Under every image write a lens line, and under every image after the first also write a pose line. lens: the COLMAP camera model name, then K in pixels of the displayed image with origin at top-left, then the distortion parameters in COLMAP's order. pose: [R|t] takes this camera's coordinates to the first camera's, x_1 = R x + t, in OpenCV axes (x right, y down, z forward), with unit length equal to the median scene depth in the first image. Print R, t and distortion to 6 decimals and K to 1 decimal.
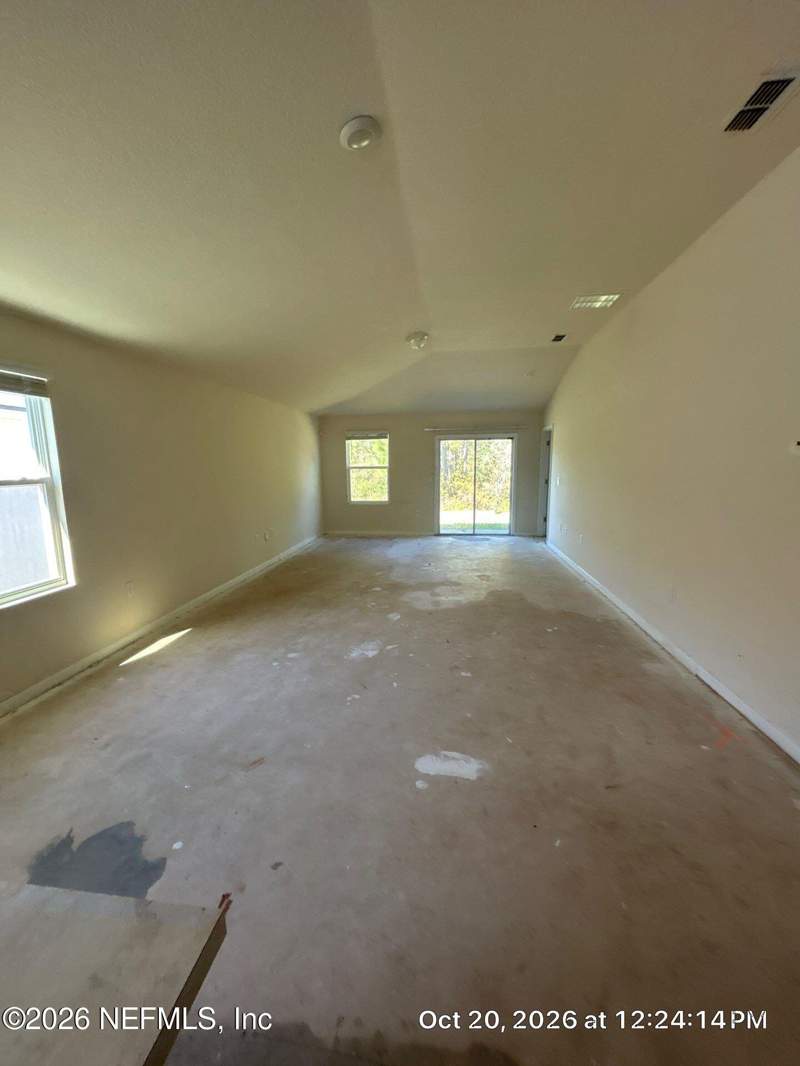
lens RADIAL K [[429.6, 0, 400.7], [0, 429.6, 535.5], [0, 0, 1]] dist [0.001614, 0.000076]
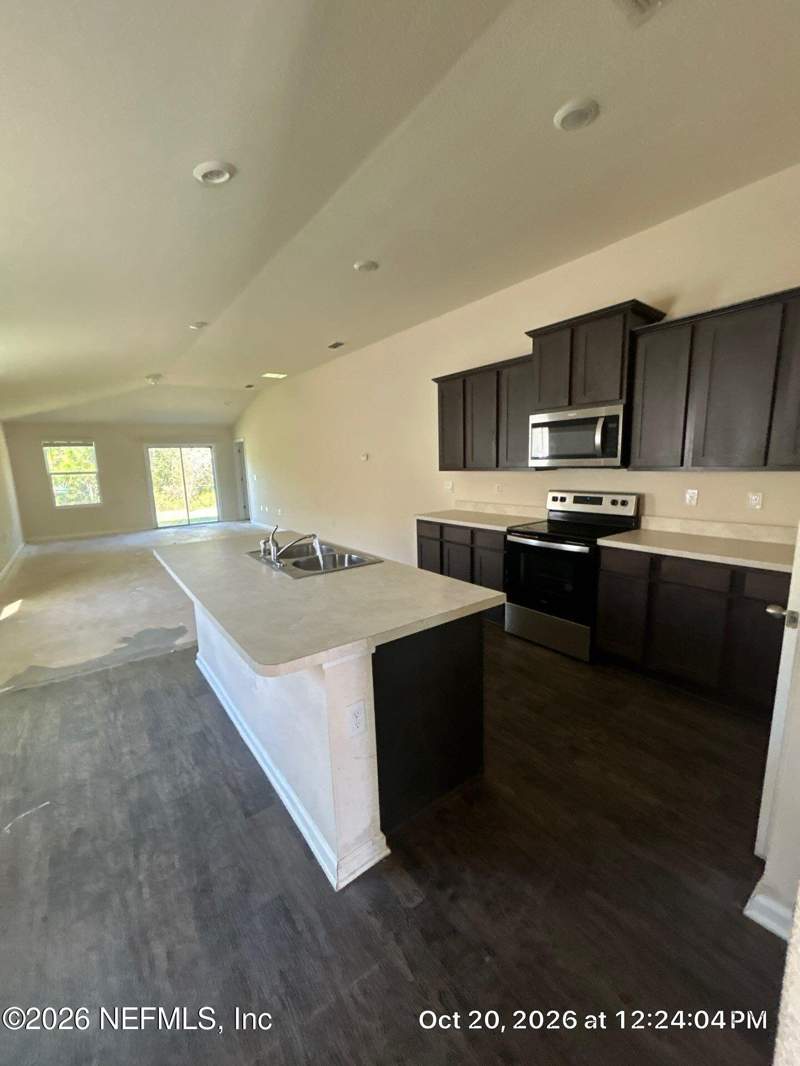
lens RADIAL K [[429.6, 0, 402.5], [0, 429.6, 533.7], [0, 0, 1]] dist [0.001614, 0.000076]
pose [[0.722540, -0.126507, 0.679656, -0.233895], [0.133919, 0.990105, 0.041924, 0.054889], [-0.678234, 0.060727, 0.732332, -0.321137]]
